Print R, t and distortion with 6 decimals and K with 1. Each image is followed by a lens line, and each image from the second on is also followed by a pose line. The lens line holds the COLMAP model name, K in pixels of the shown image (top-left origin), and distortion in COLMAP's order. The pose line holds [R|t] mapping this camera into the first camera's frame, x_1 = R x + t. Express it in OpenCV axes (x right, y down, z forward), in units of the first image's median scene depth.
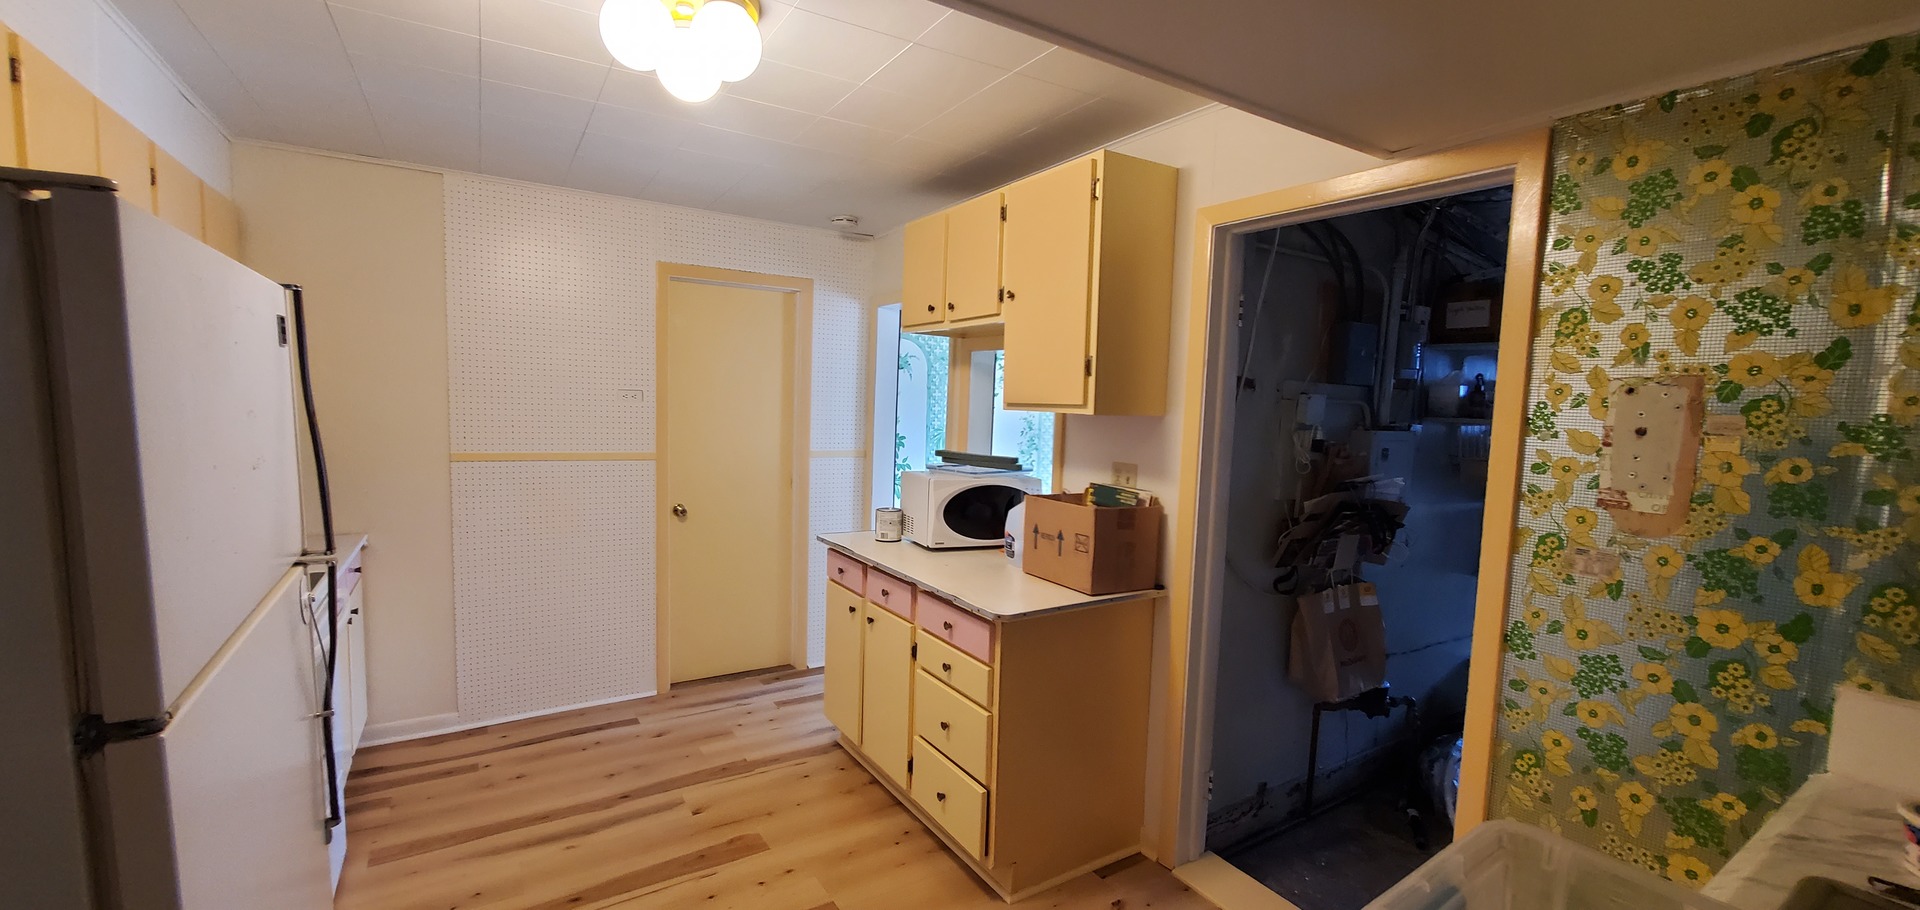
lens RADIAL K [[775.4, 0, 955.7], [0, 775.4, 463.2], [0, 0, 1]] dist [0.001215, 0.000013]
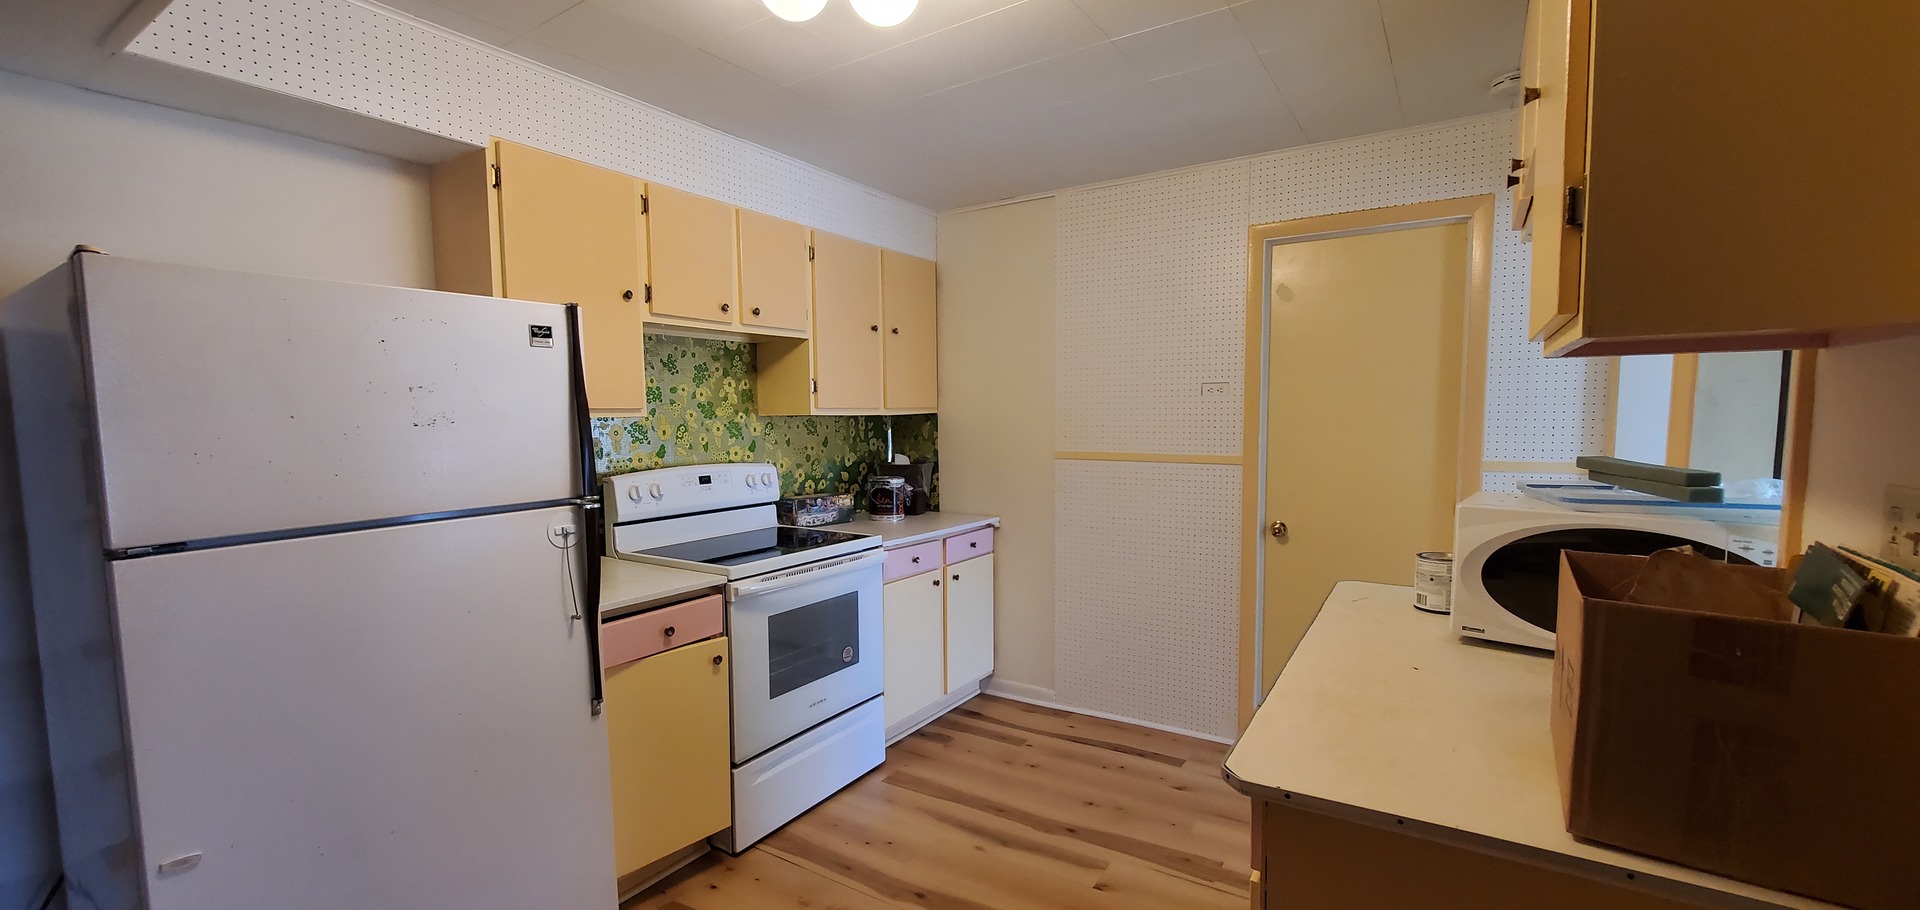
lens RADIAL K [[775.4, 0, 956.2], [0, 775.4, 469.1], [0, 0, 1]] dist [0.001215, 0.000013]
pose [[0.408116, 0.032512, -0.912351, 0.295540], [-0.049848, 0.998668, 0.013289, 0.005602], [0.911568, 0.040056, 0.409194, 0.447035]]
